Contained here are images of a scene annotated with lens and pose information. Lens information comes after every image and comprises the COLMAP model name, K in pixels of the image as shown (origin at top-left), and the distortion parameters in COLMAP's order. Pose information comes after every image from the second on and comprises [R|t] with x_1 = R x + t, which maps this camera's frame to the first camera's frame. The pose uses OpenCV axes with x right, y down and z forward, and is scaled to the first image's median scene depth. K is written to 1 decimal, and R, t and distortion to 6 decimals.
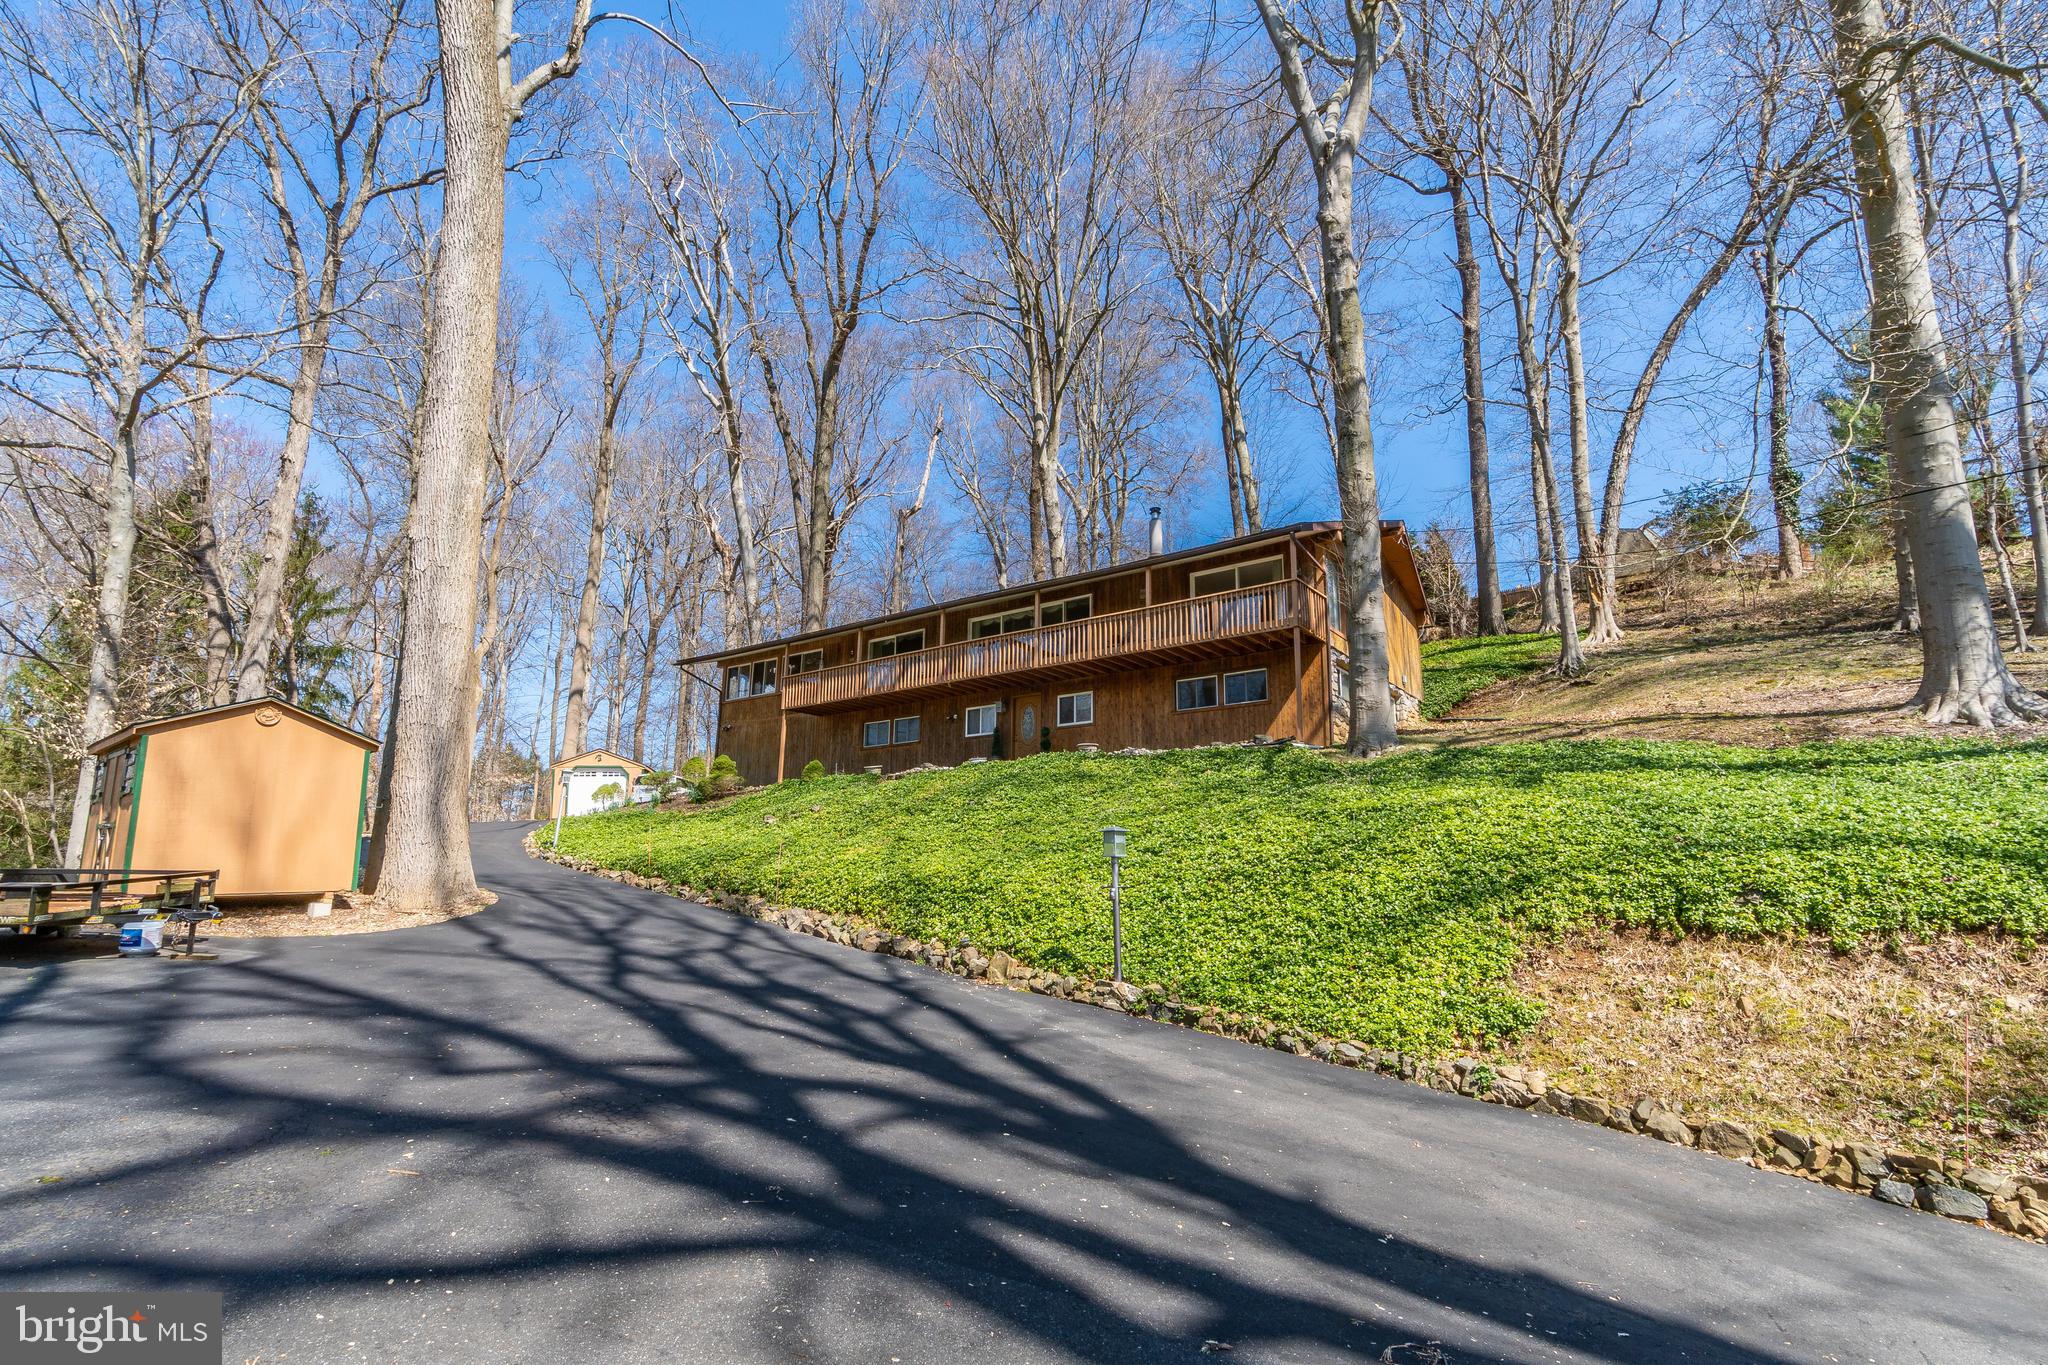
lens RADIAL K [[977.5, 0, 1023.3], [0, 977.5, 684.5], [0, 0, 1]] dist [0.000070, -0.000148]
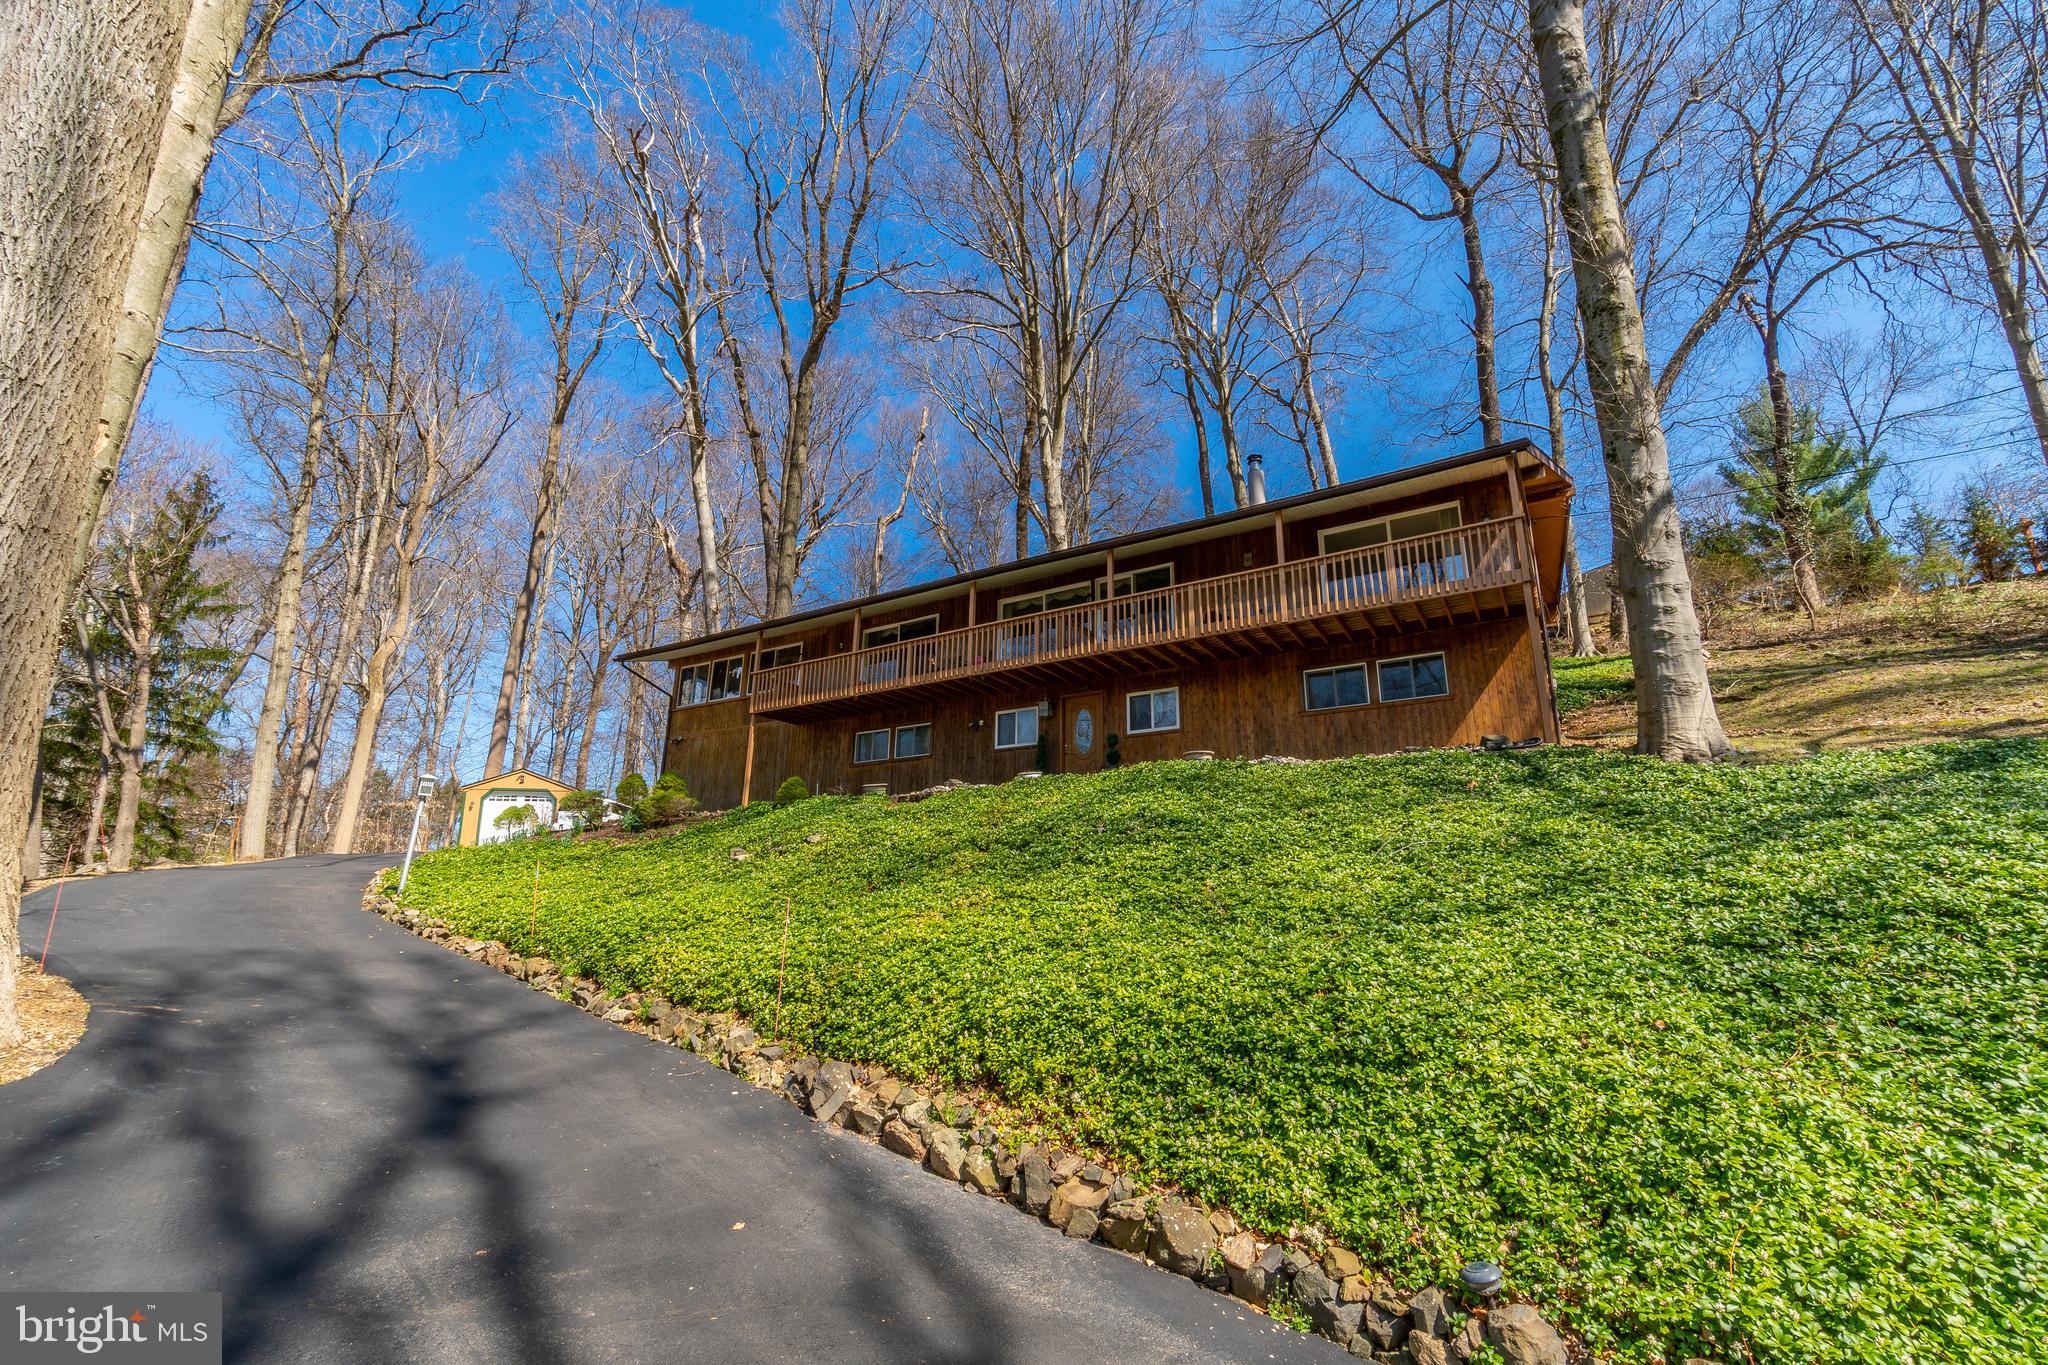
lens RADIAL K [[885.6, 0, 1027.7], [0, 885.6, 682.0], [0, 0, 1]] dist [-0.003545, 0.001351]
pose [[0.996368, 0.025060, 0.081380, -0.072801], [-0.020391, 0.998126, -0.057695, 0.032390], [-0.082674, 0.055826, 0.995012, 0.237468]]
